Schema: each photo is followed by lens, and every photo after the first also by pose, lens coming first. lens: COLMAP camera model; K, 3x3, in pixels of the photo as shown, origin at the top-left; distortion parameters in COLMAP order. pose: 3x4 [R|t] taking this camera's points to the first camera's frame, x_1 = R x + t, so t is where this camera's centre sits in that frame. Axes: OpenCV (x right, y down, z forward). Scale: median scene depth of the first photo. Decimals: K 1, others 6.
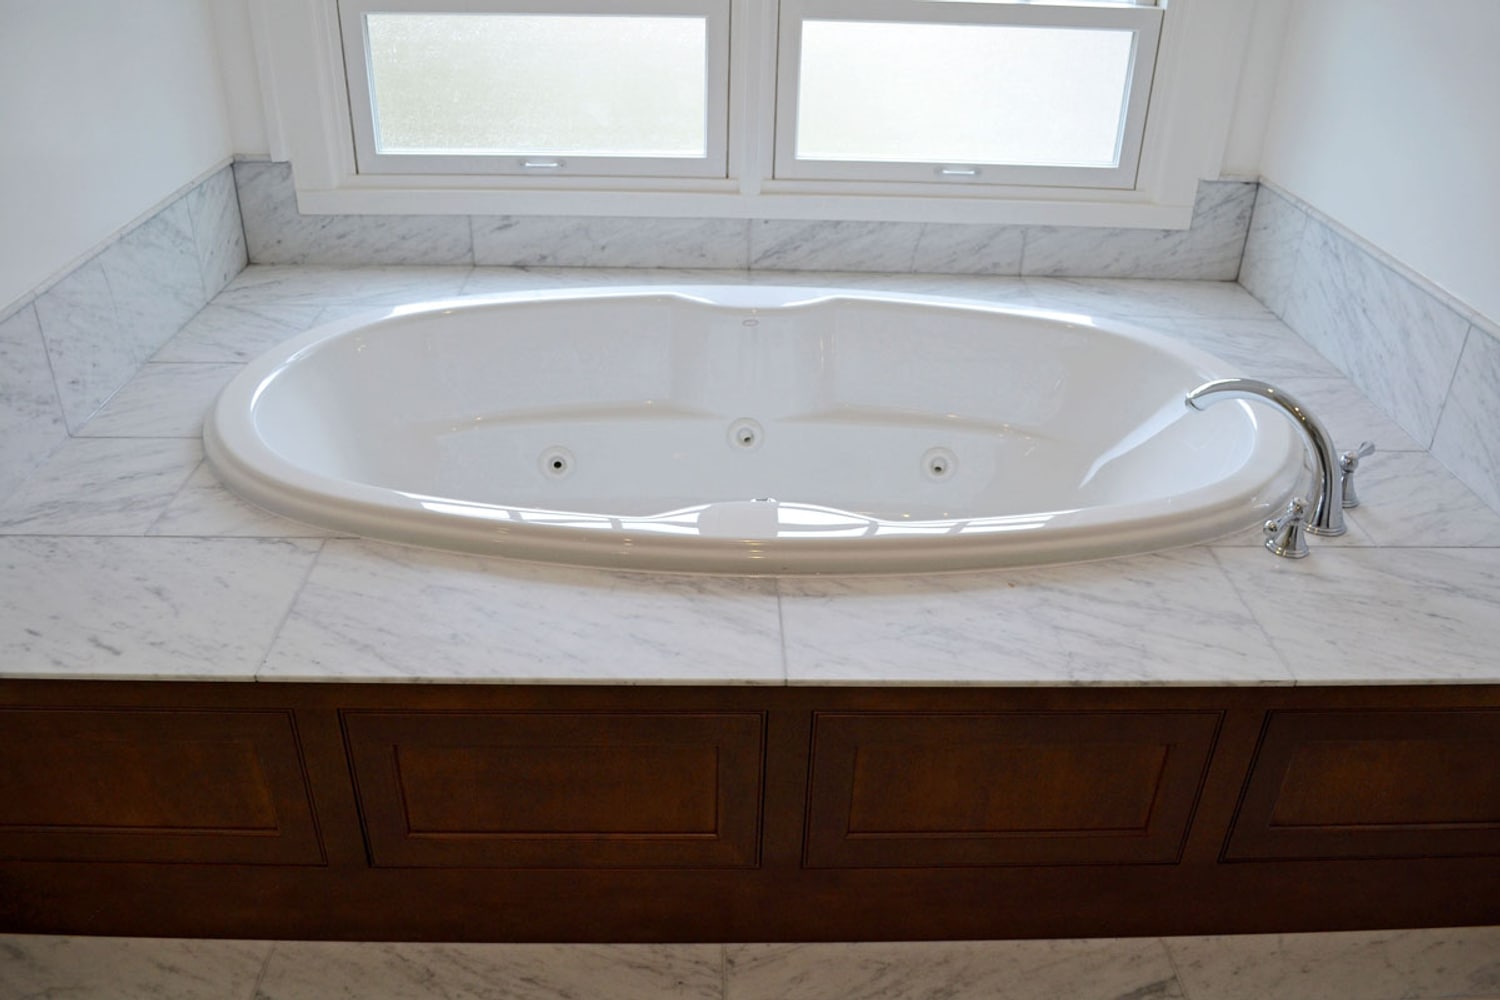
lens RADIAL K [[1189.2, 0, 750.3], [0, 1189.2, 512.4], [0, 0, 1]] dist [-0.092175, 0.017162]
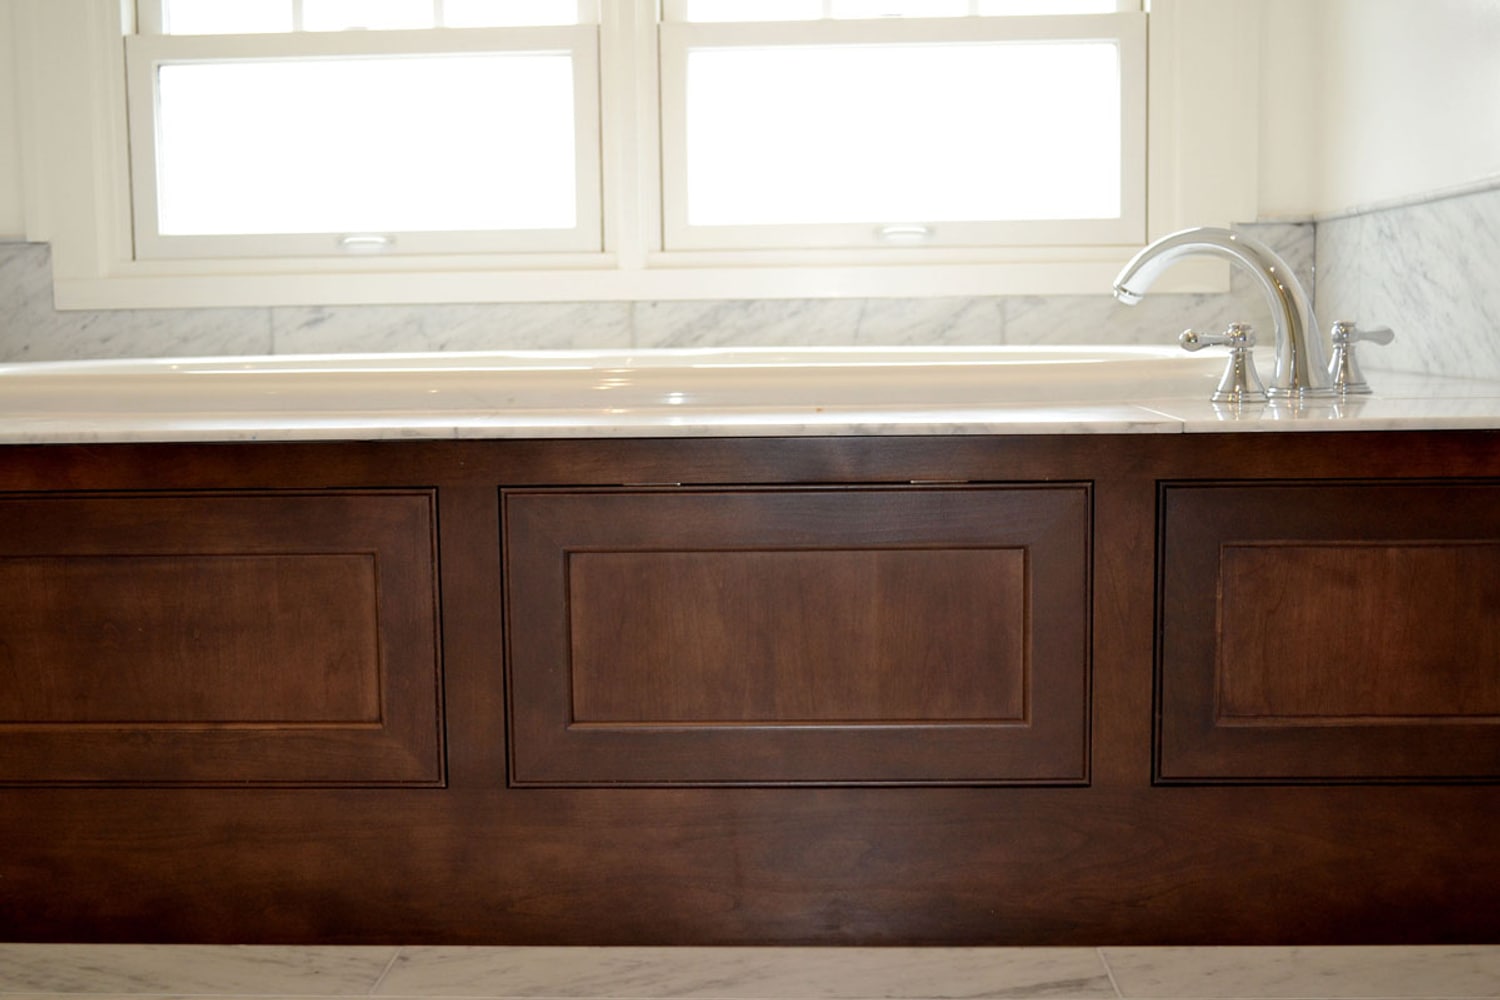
lens RADIAL K [[1782.1, 0, 755.1], [0, 1782.1, 503.1], [0, 0, 1]] dist [-0.050630, 0.000000]
pose [[0.997115, -0.032538, -0.068575, 0.153948], [0.002213, 0.915534, -0.402235, 0.334260], [0.075870, 0.400923, 0.912965, 0.013217]]
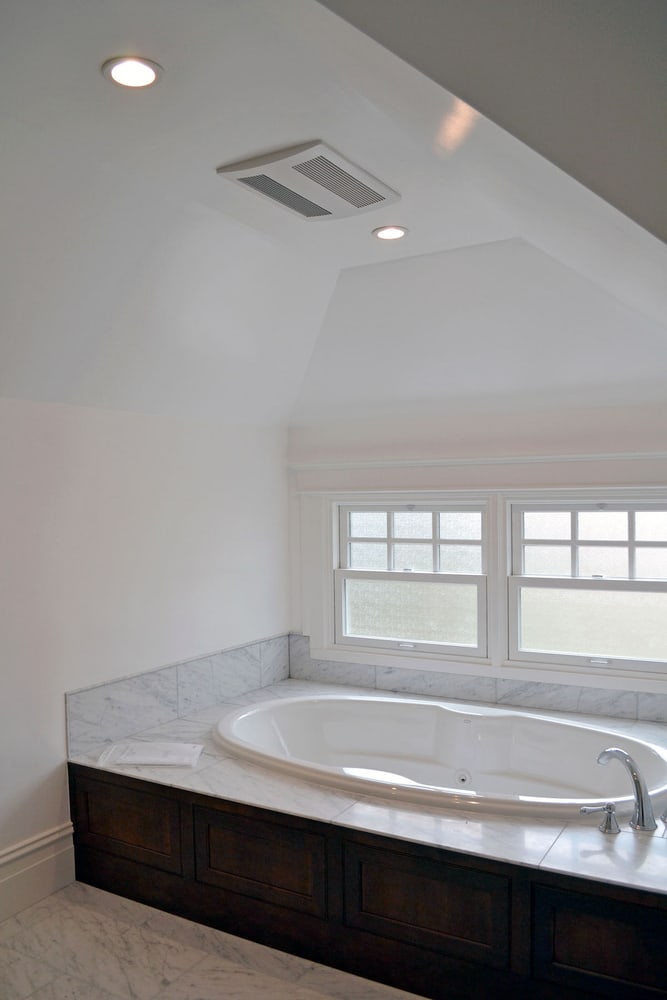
lens RADIAL K [[792.8, 0, 332.9], [0, 792.8, 500.7], [0, 0, 1]] dist [-0.092175, 0.017162]
pose [[0.848833, -0.033846, -0.527577, 0.495676], [-0.232657, 0.872196, -0.430284, 0.138799], [0.474714, 0.487984, 0.732474, -0.291012]]
